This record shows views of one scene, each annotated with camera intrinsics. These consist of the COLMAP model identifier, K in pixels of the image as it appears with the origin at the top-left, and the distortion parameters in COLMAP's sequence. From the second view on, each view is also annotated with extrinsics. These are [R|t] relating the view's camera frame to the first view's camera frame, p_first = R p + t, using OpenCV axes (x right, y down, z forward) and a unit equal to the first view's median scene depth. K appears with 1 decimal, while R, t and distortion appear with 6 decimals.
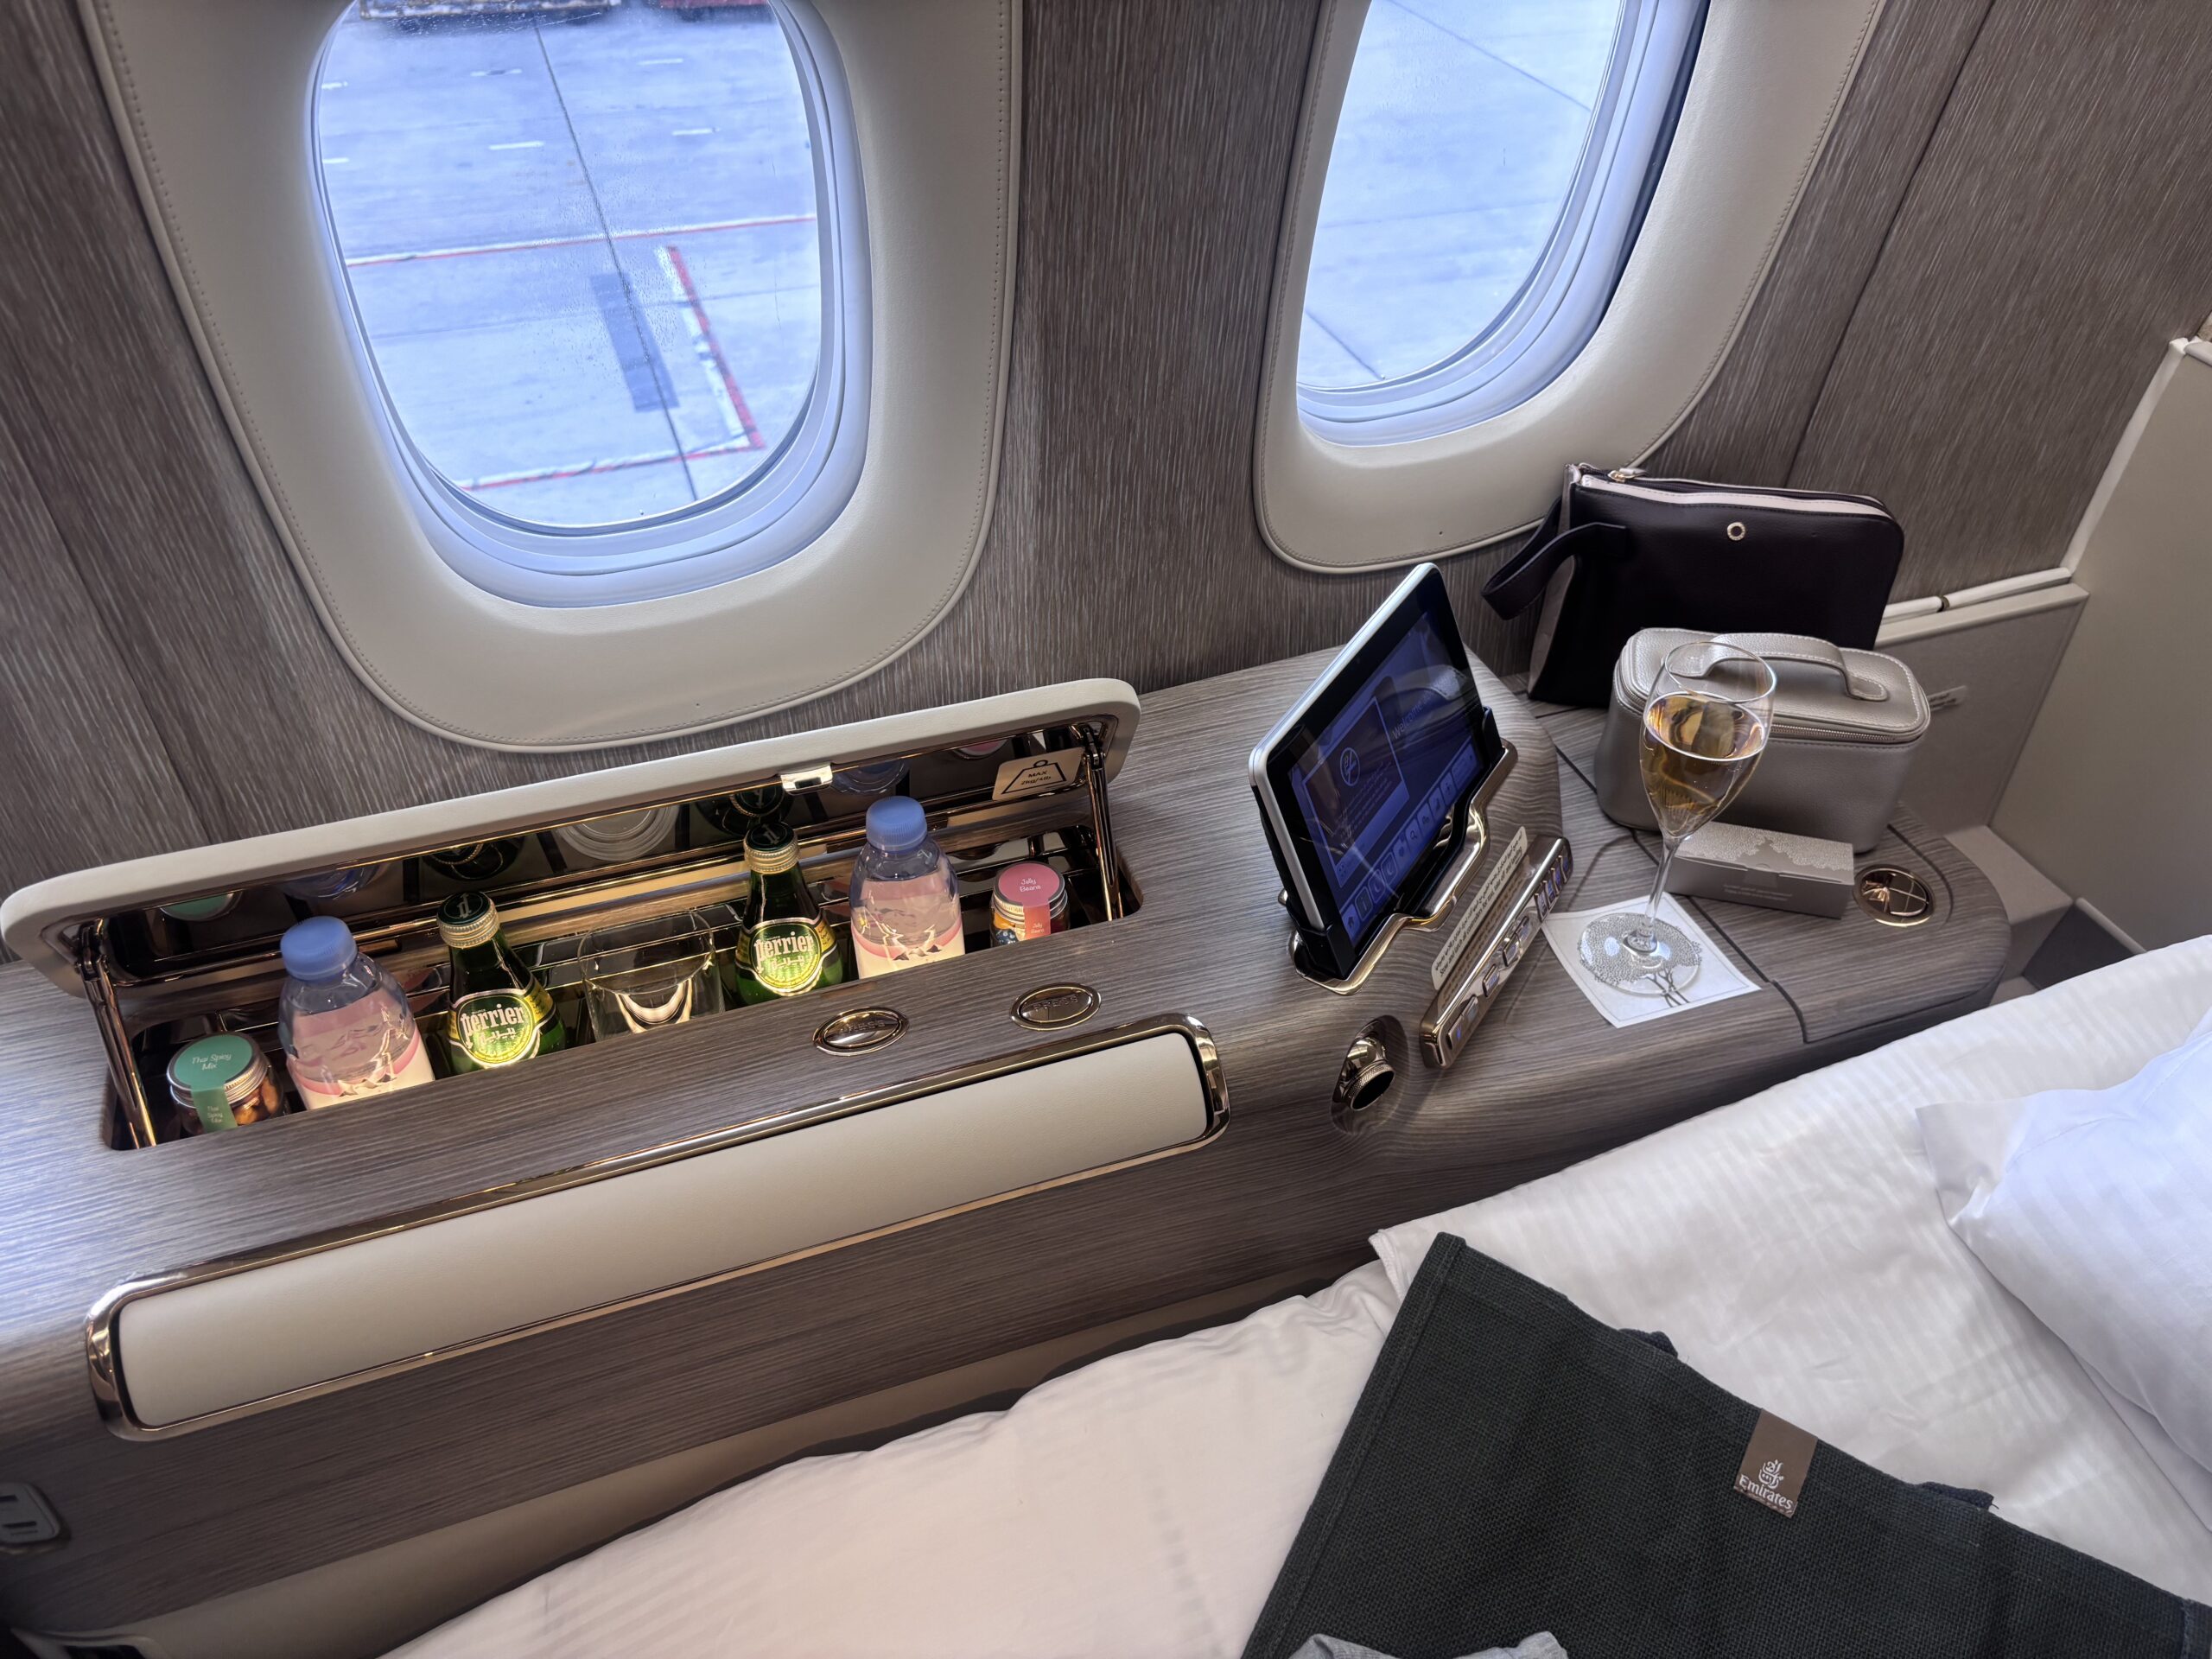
lens RADIAL K [[1642.7, 0, 1106.1], [0, 1642.7, 753.8], [0, 0, 1]] dist [0.001897, -0.012350]
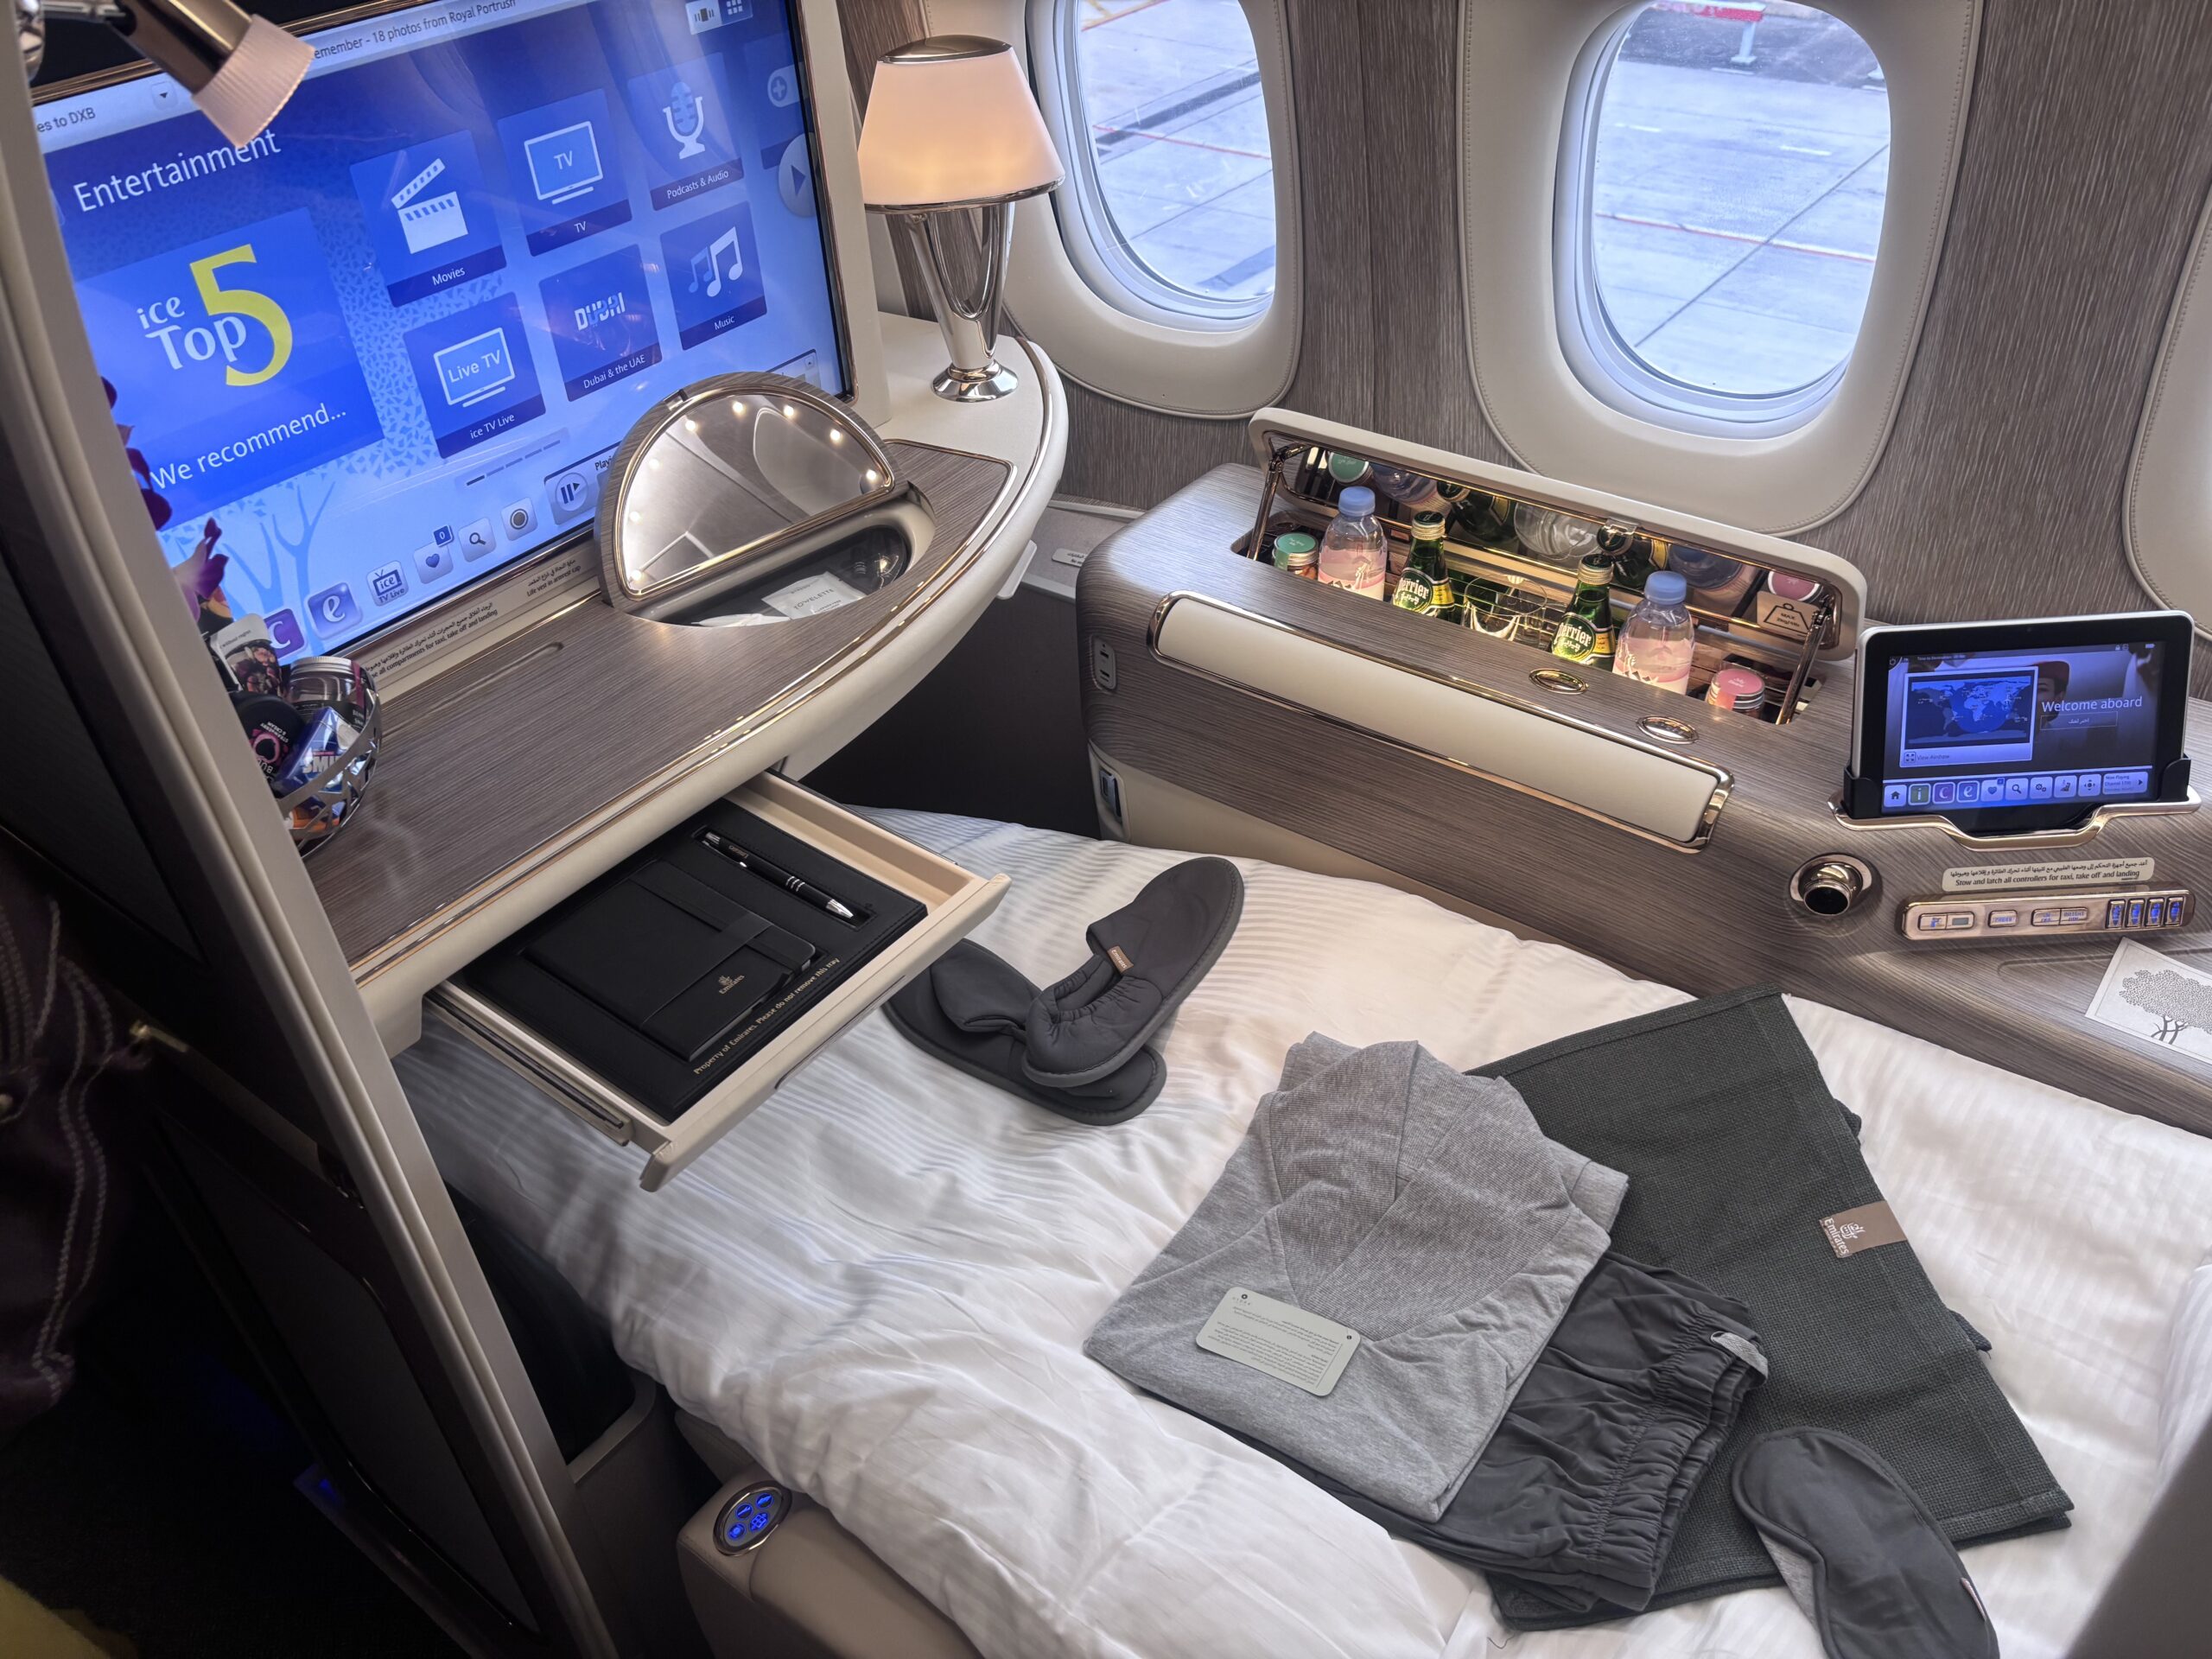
lens RADIAL K [[1642.7, 0, 1106.1], [0, 1642.7, 753.8], [0, 0, 1]] dist [0.001897, -0.012350]
pose [[0.552676, 0.478999, -0.681989, 0.704608], [-0.459449, 0.857857, 0.230189, 0.063263], [0.695310, 0.186120, 0.694193, -0.388437]]
